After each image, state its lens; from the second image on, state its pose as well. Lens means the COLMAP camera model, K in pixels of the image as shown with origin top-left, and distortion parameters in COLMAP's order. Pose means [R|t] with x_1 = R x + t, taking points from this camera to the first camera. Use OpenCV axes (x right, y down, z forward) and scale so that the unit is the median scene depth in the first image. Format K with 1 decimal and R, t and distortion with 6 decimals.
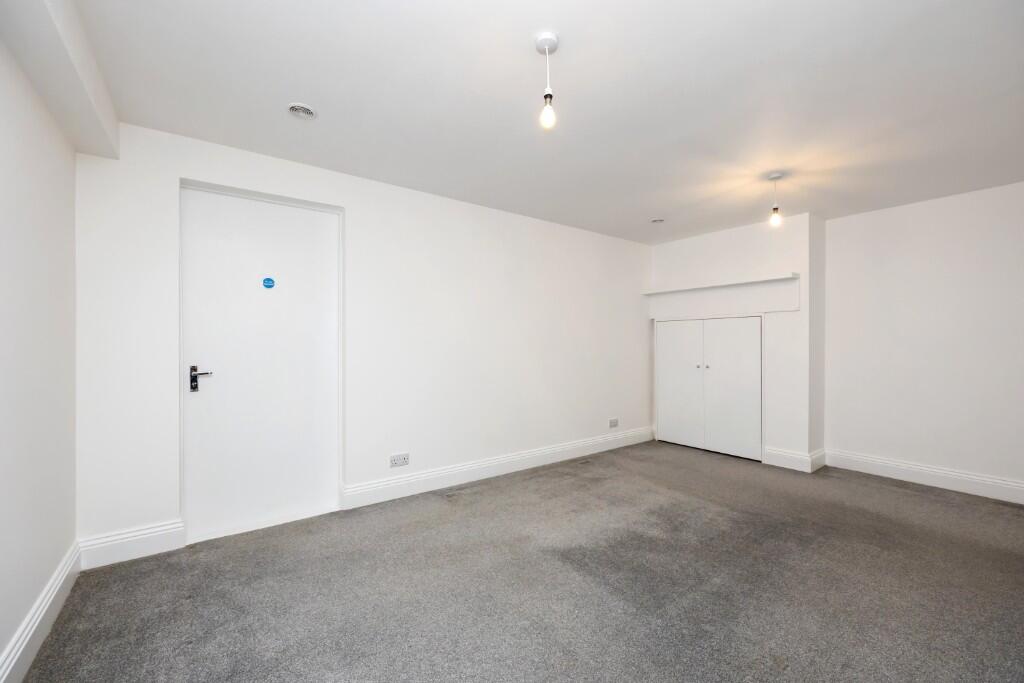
lens RADIAL K [[408.8, 0, 509.0], [0, 408.8, 343.4], [0, 0, 1]] dist [-0.000790, 0.000059]
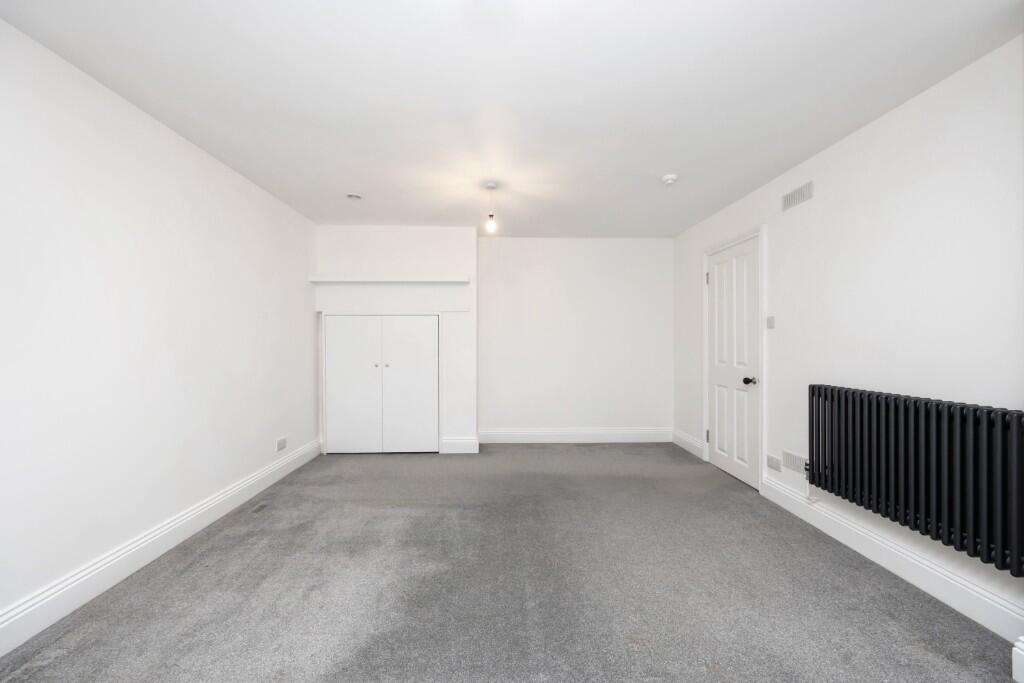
lens RADIAL K [[408.8, 0, 509.0], [0, 408.8, 343.4], [0, 0, 1]] dist [-0.000790, 0.000059]
pose [[0.574911, -0.004131, 0.818205, -0.165955], [-0.001530, 0.999980, 0.006123, 0.000101], [-0.818214, -0.004772, 0.574894, 0.277851]]
